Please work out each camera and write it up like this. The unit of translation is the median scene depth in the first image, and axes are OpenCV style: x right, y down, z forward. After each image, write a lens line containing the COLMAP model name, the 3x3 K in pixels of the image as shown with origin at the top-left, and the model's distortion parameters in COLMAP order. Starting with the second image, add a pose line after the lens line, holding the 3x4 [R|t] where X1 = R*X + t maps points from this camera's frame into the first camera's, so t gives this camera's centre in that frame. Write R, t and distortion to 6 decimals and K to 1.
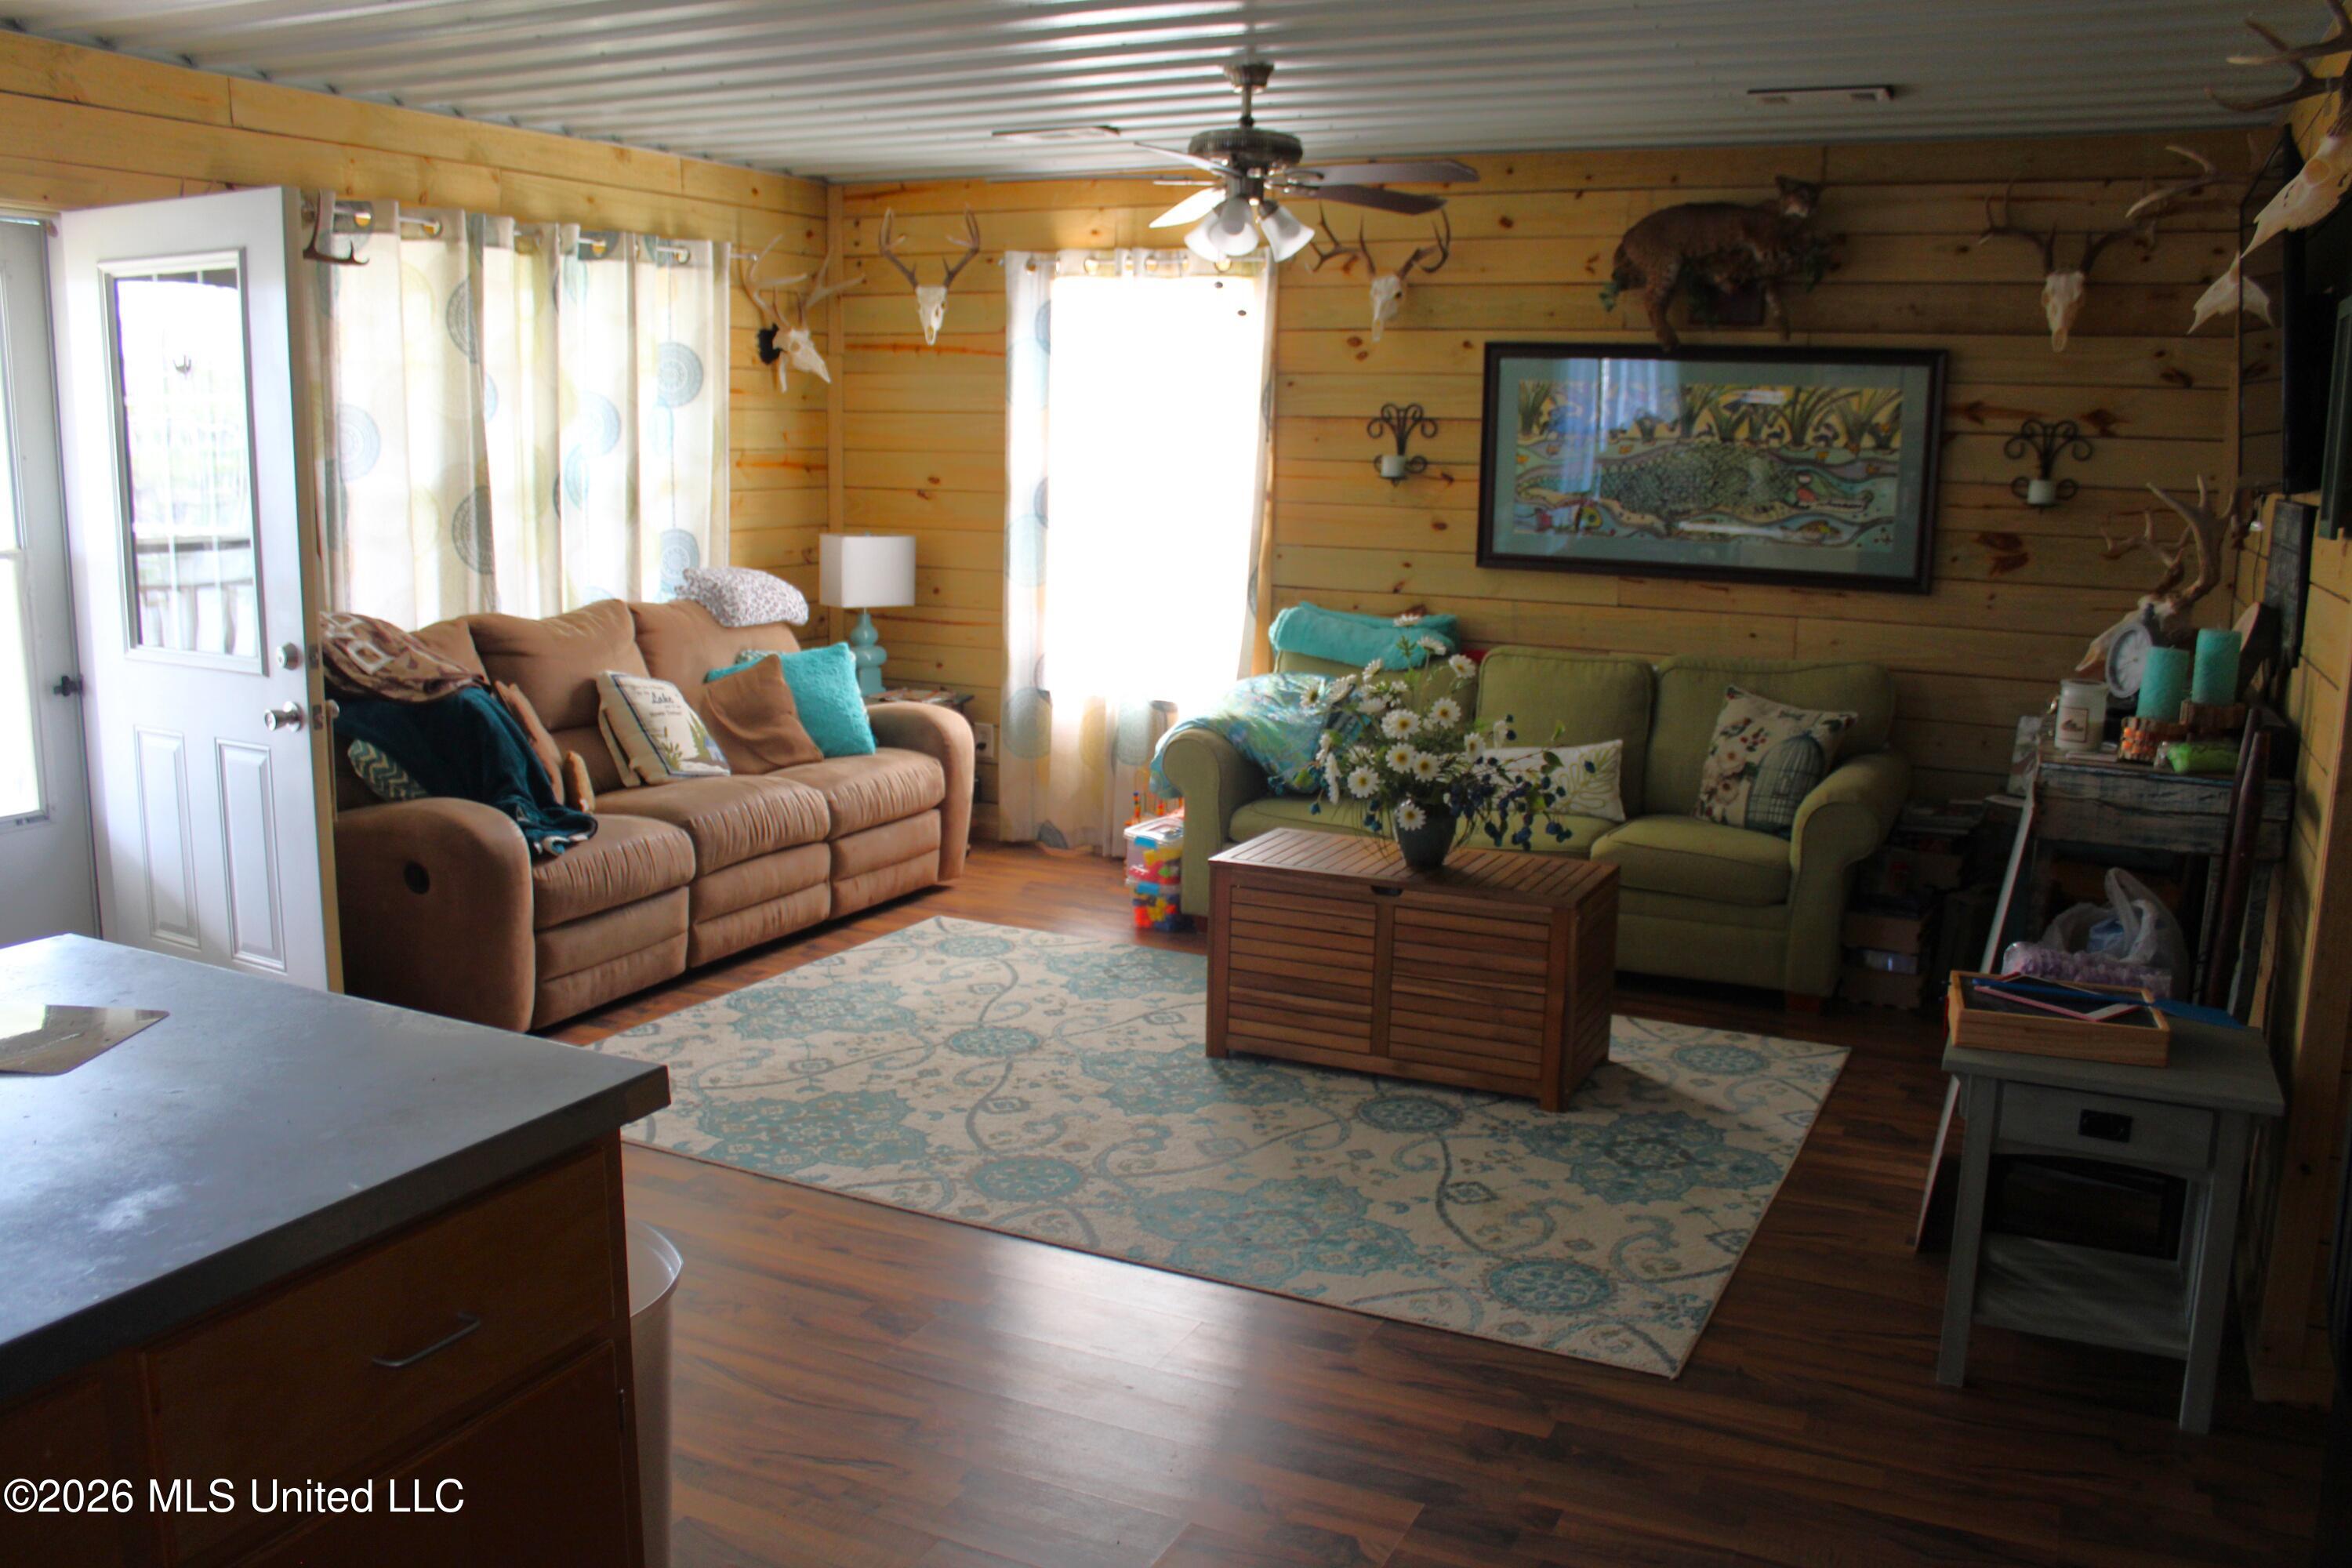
lens RADIAL K [[1973.5, 0, 1176.0], [0, 1973.5, 784.0], [0, 0, 1]] dist [-0.143185, 0.145450]
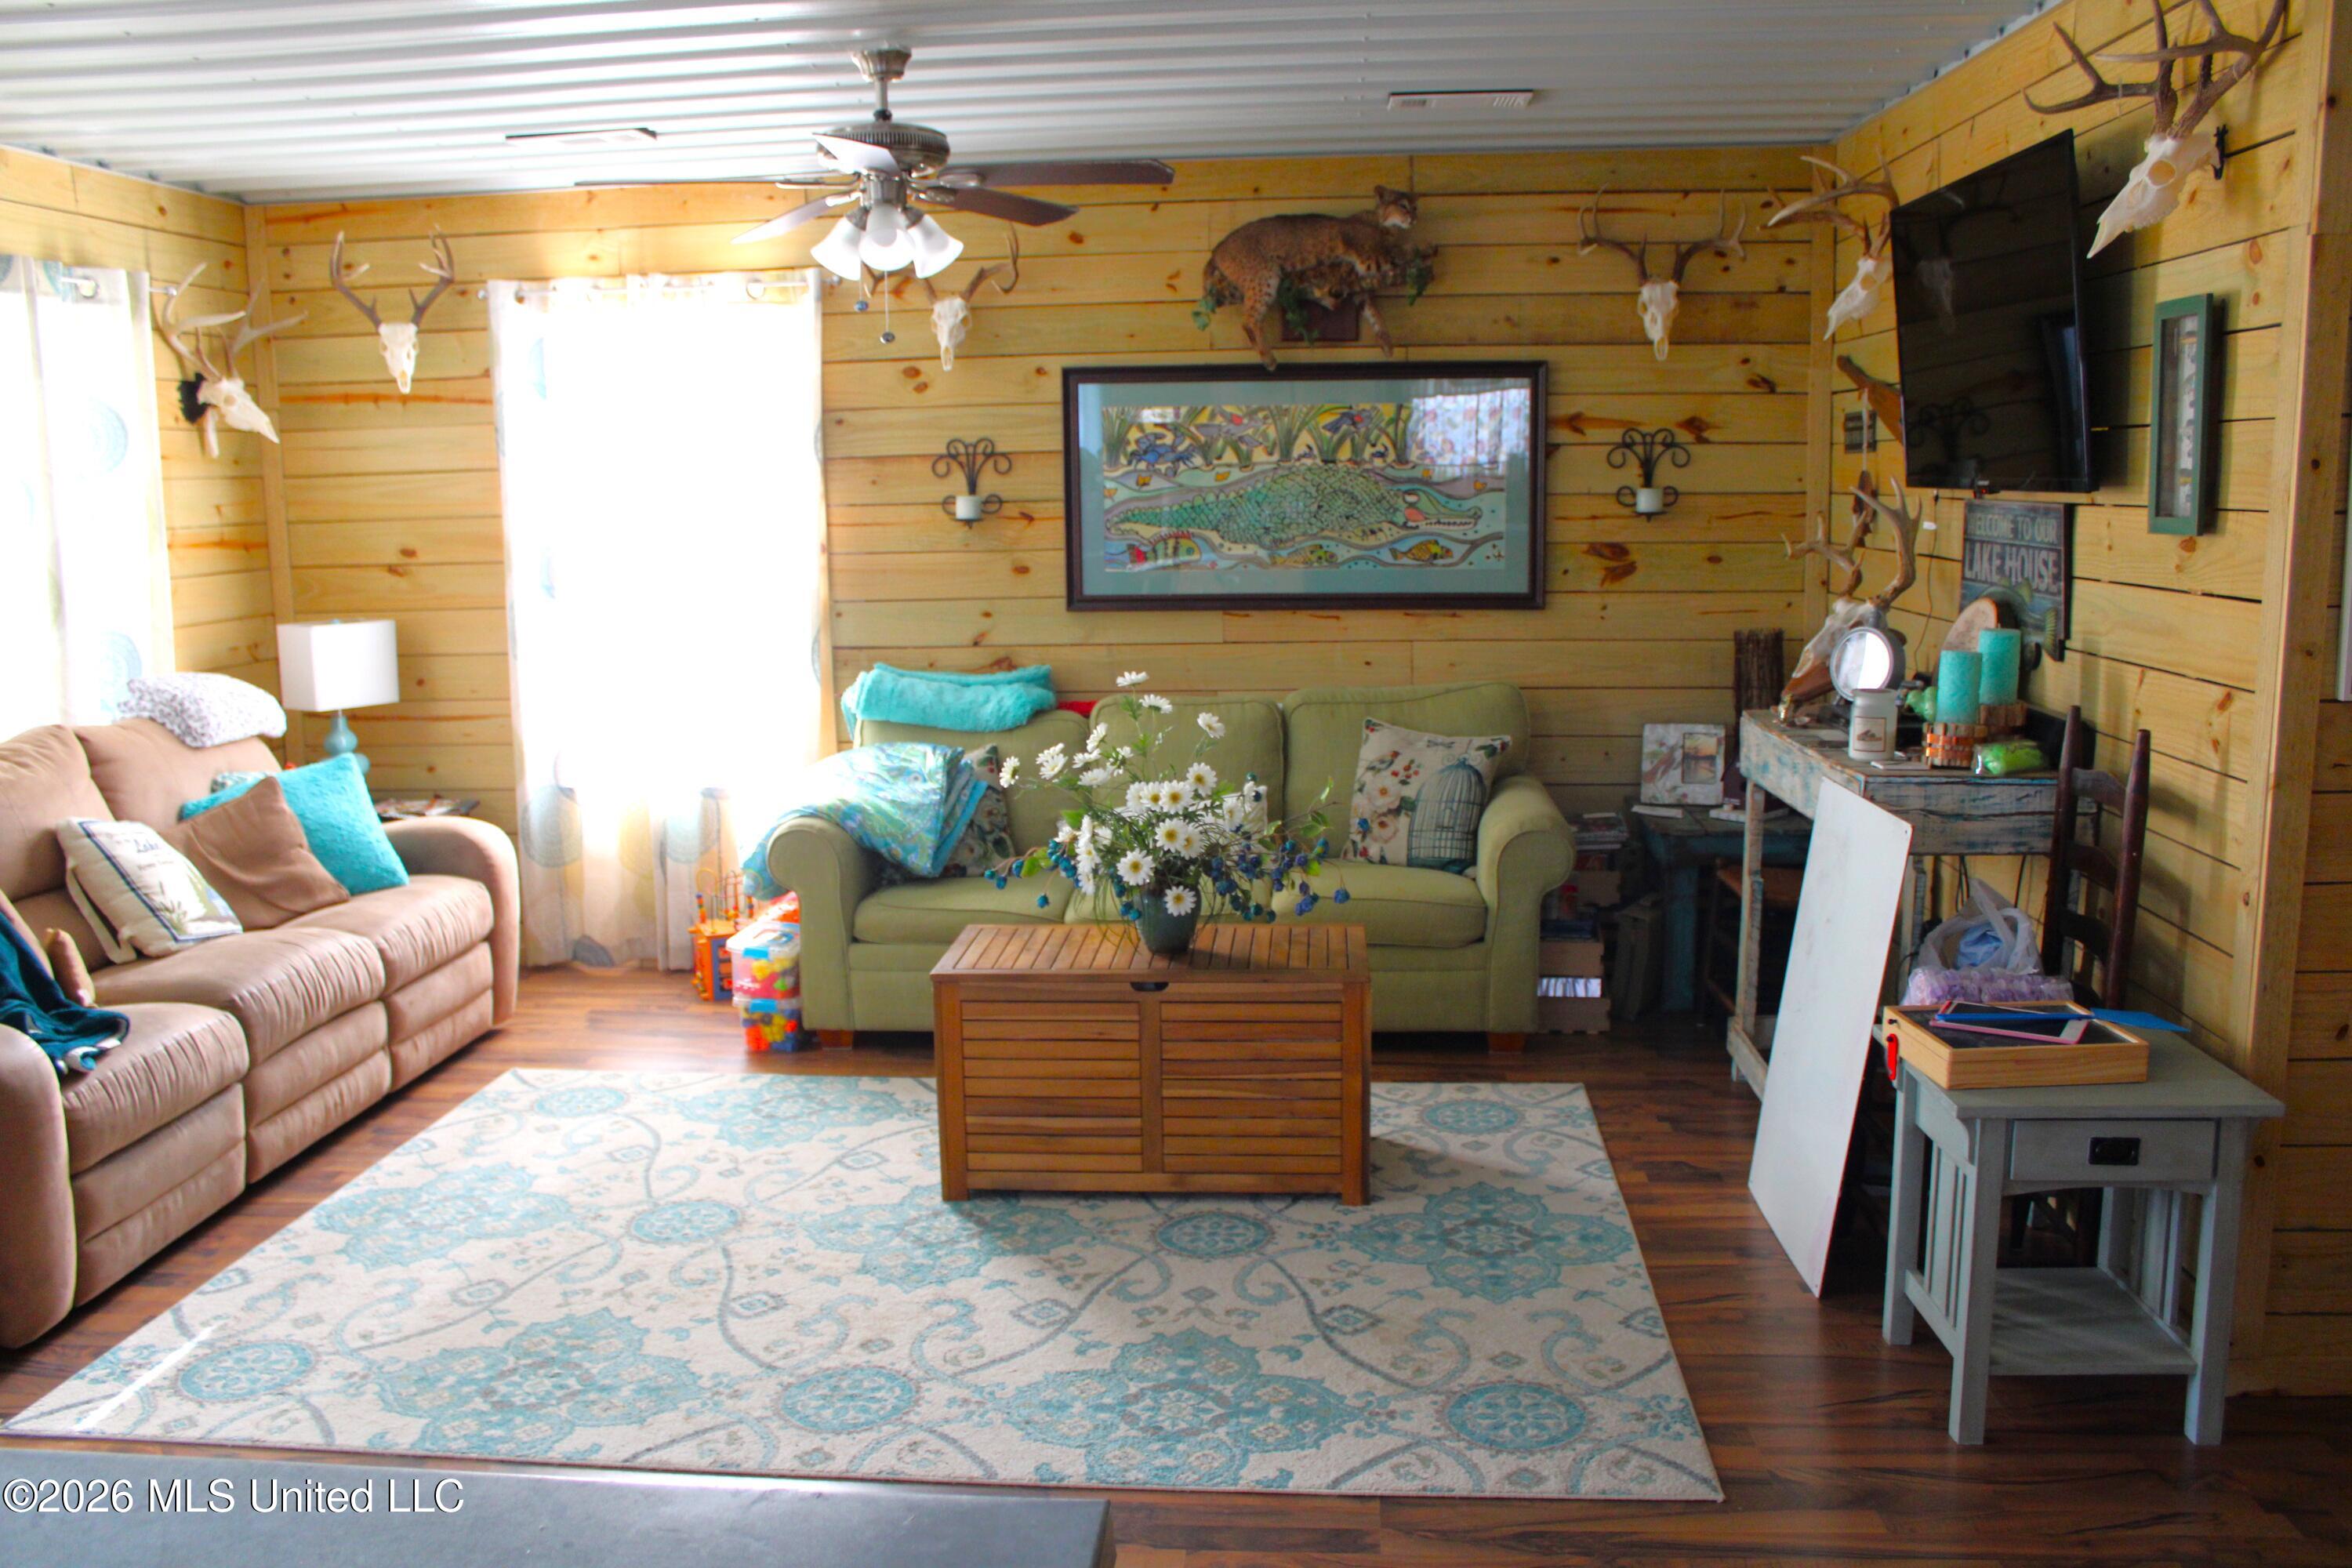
lens RADIAL K [[1967.0, 0, 1172.1], [0, 1967.0, 801.9], [0, 0, 1]] dist [-0.155303, 0.149623]
pose [[0.933229, -0.095330, 0.346404, -0.143978], [0.098830, 0.995075, 0.007592, -0.026846], [-0.345422, 0.027150, 0.938055, 0.136780]]
